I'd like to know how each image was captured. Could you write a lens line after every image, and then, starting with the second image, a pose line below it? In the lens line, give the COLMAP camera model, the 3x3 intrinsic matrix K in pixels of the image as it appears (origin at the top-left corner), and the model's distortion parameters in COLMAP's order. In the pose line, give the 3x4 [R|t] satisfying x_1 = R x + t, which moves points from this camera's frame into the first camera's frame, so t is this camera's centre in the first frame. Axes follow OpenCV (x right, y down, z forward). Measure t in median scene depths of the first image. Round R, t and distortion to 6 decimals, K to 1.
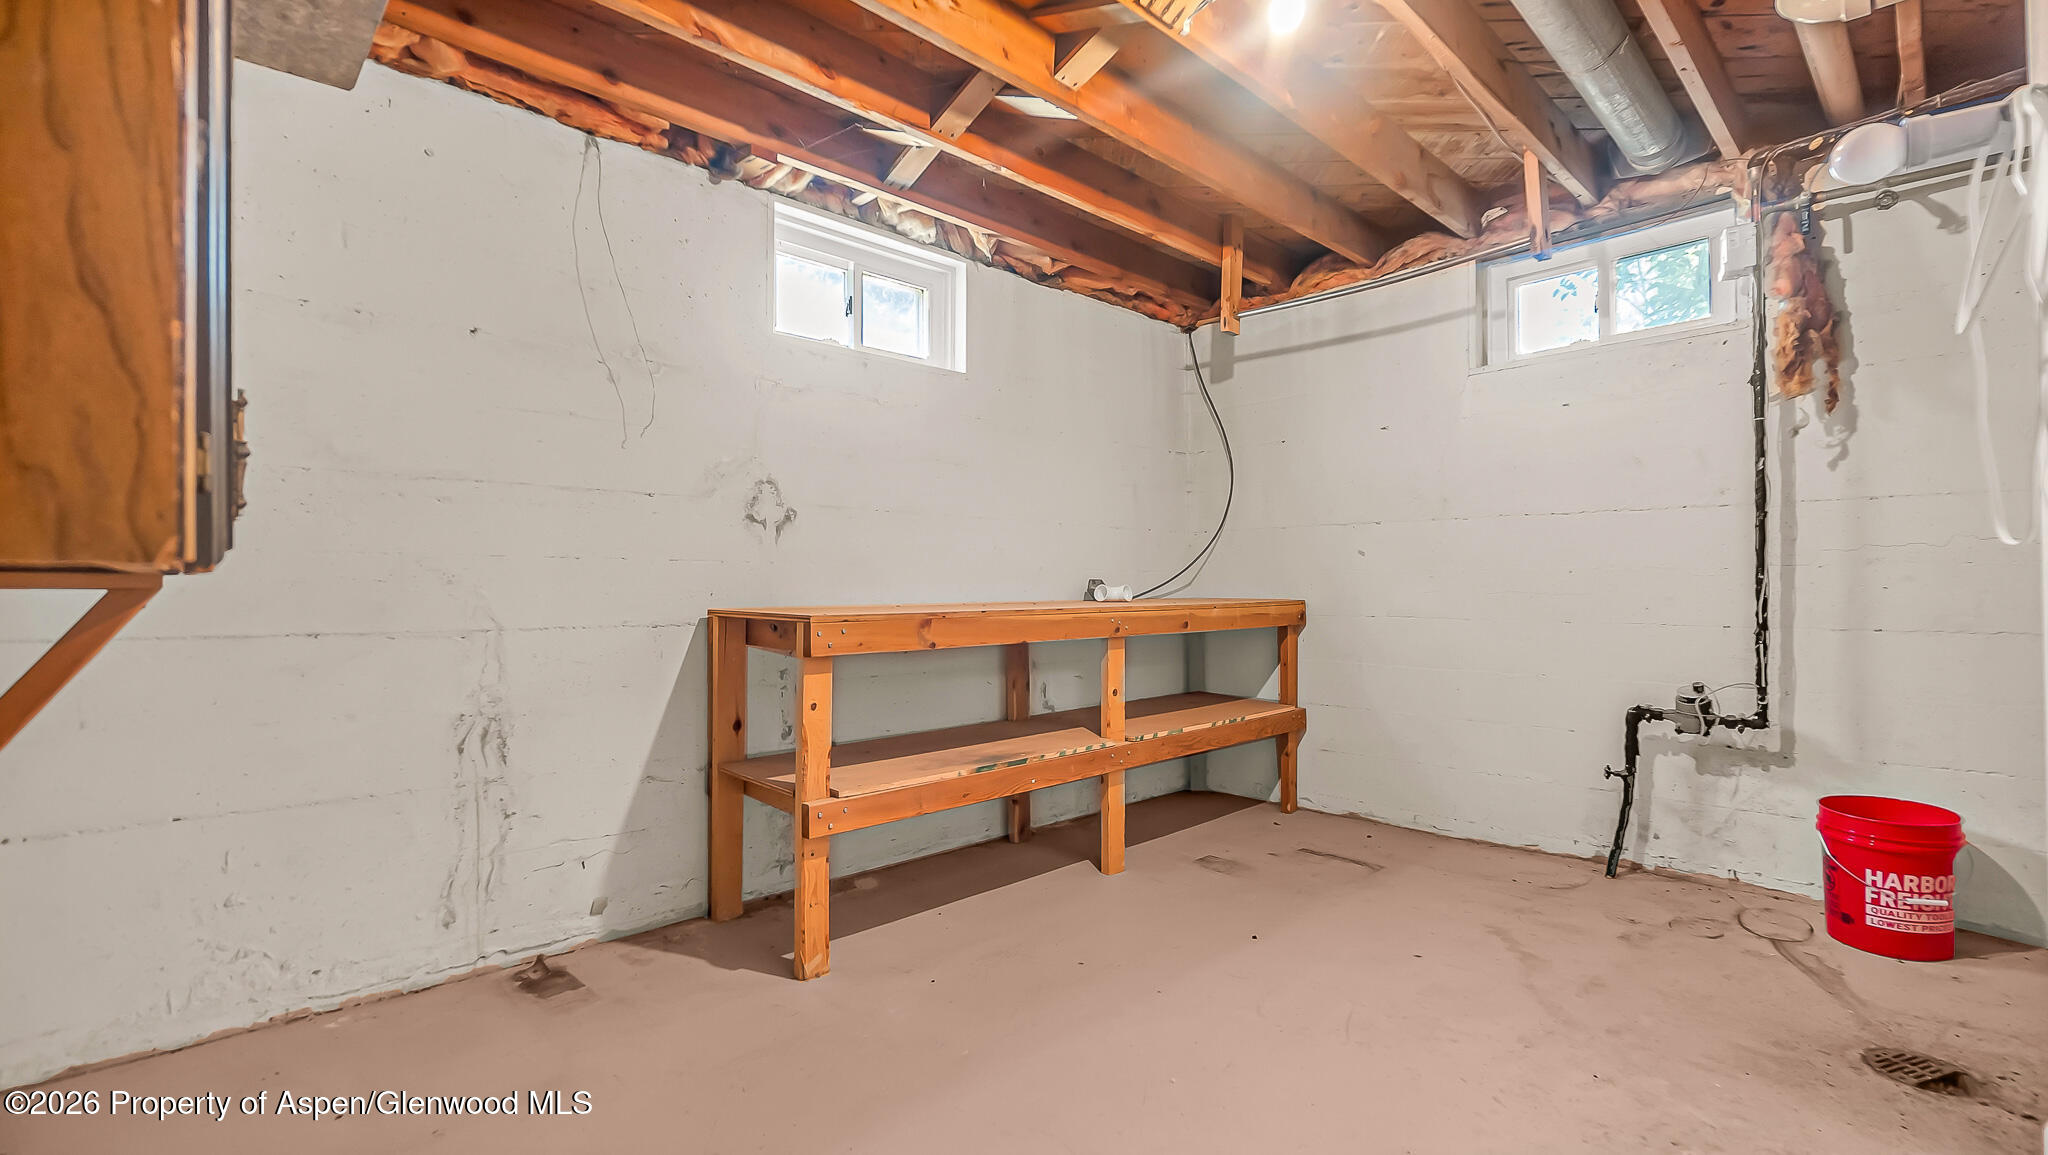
lens RADIAL K [[903.8, 0, 1034.5], [0, 903.8, 582.0], [0, 0, 1]] dist [-0.000856, 0.000107]
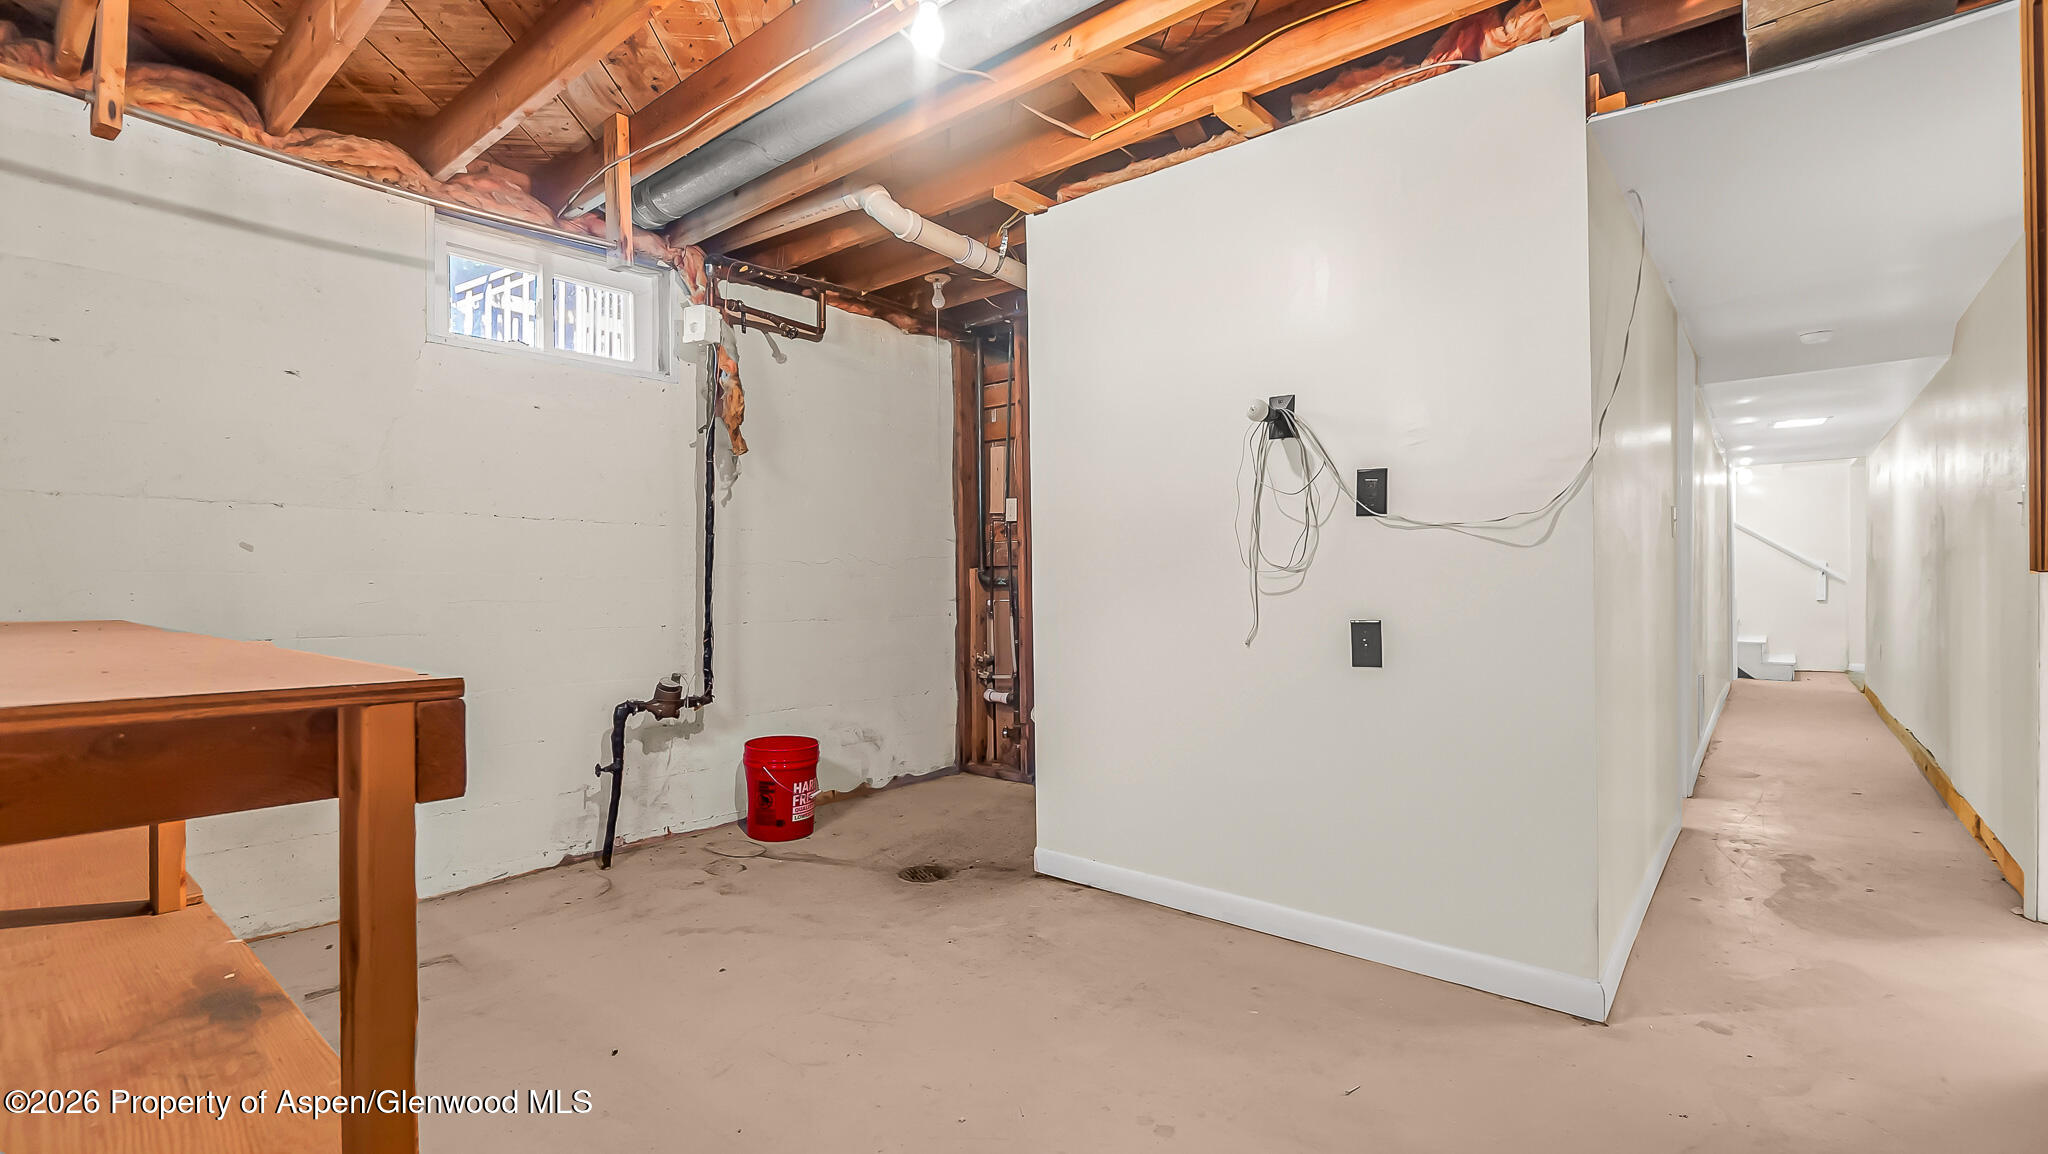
lens RADIAL K [[903.8, 0, 1034.3], [0, 903.8, 581.4], [0, 0, 1]] dist [-0.000856, 0.000107]
pose [[-0.114749, 0.011624, 0.993326, -0.512596], [0.004627, 0.999927, -0.011167, 0.006365], [-0.993384, 0.003314, -0.114795, 0.677834]]
